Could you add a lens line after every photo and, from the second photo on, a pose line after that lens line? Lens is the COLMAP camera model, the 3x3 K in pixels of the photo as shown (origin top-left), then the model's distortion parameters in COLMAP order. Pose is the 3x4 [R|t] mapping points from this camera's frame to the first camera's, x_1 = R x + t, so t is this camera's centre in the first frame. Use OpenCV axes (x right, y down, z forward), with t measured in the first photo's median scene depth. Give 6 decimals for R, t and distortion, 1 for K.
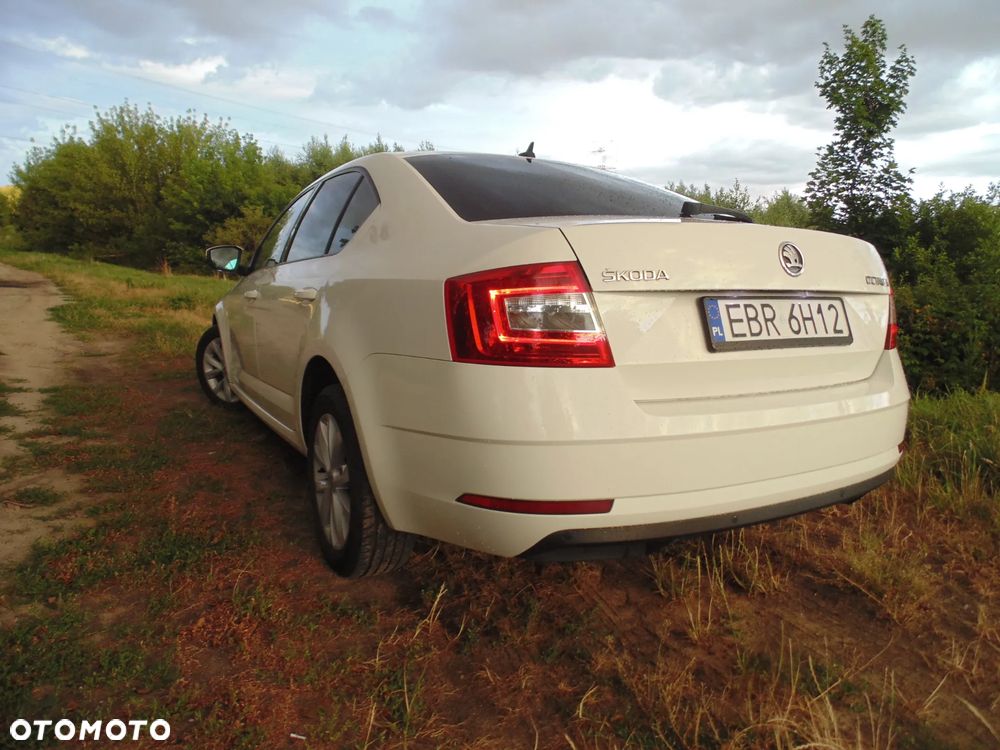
lens RADIAL K [[647.5, 0, 500.5], [0, 647.5, 372.5], [0, 0, 1]] dist [-0.007244, -0.013577]
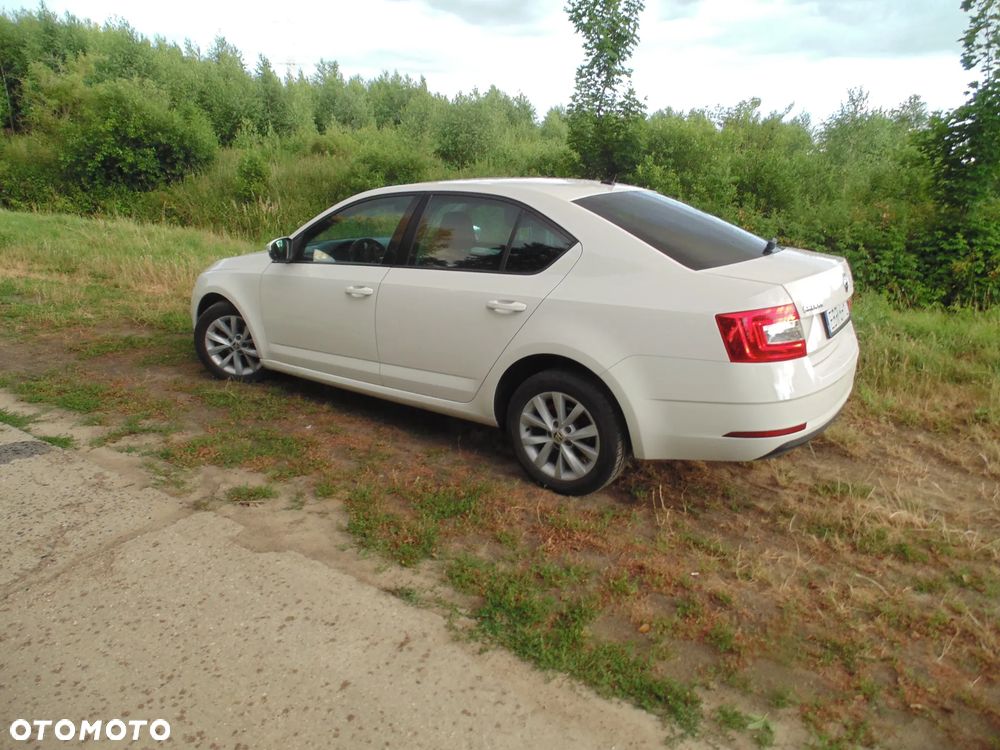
lens RADIAL K [[647.5, 0, 502.1], [0, 647.5, 367.5], [0, 0, 1]] dist [-0.007244, -0.013577]
pose [[0.905626, -0.130521, 0.403491, -0.250328], [0.066028, 0.983253, 0.169863, -0.063780], [-0.418904, -0.127191, 0.899078, -0.063745]]
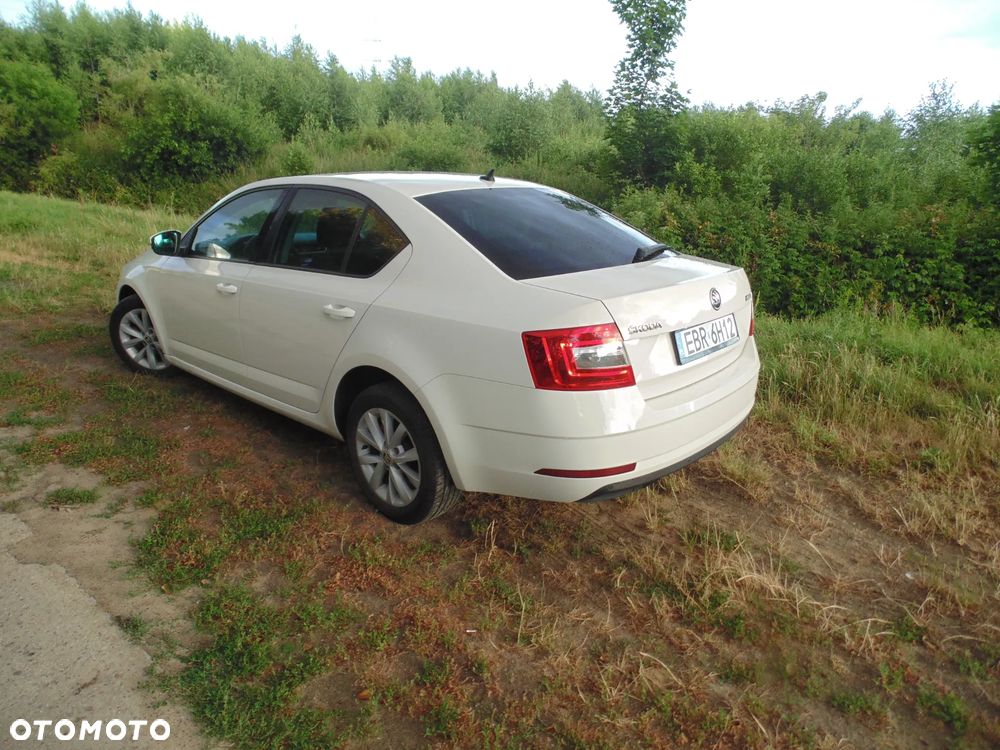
lens RADIAL K [[647.5, 0, 497.4], [0, 647.5, 365.8], [0, 0, 1]] dist [-0.007244, -0.013577]
pose [[0.950440, -0.090249, 0.297521, -0.112269], [0.041281, 0.985101, 0.166946, -0.060317], [-0.308155, -0.146390, 0.940006, -0.076191]]
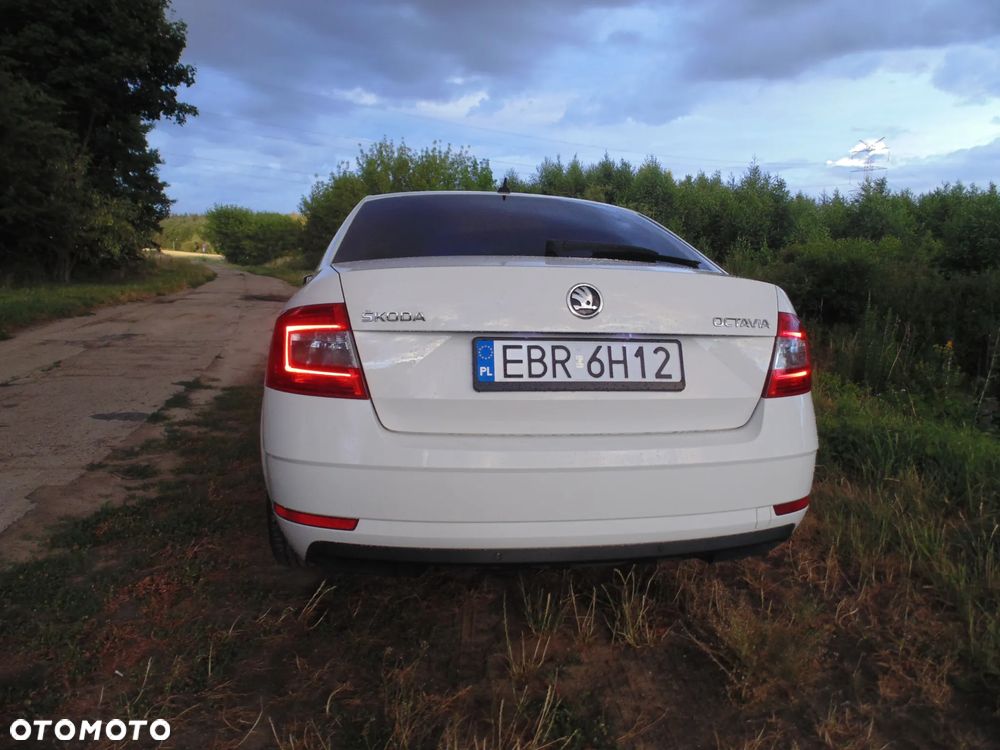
lens RADIAL K [[647.5, 0, 501.0], [0, 647.5, 379.4], [0, 0, 1]] dist [-0.007244, -0.013577]
pose [[0.936927, 0.048297, -0.346171, 0.129543], [-0.052076, 0.998642, -0.001619, -0.009415], [0.345623, 0.019545, 0.938170, 0.010830]]
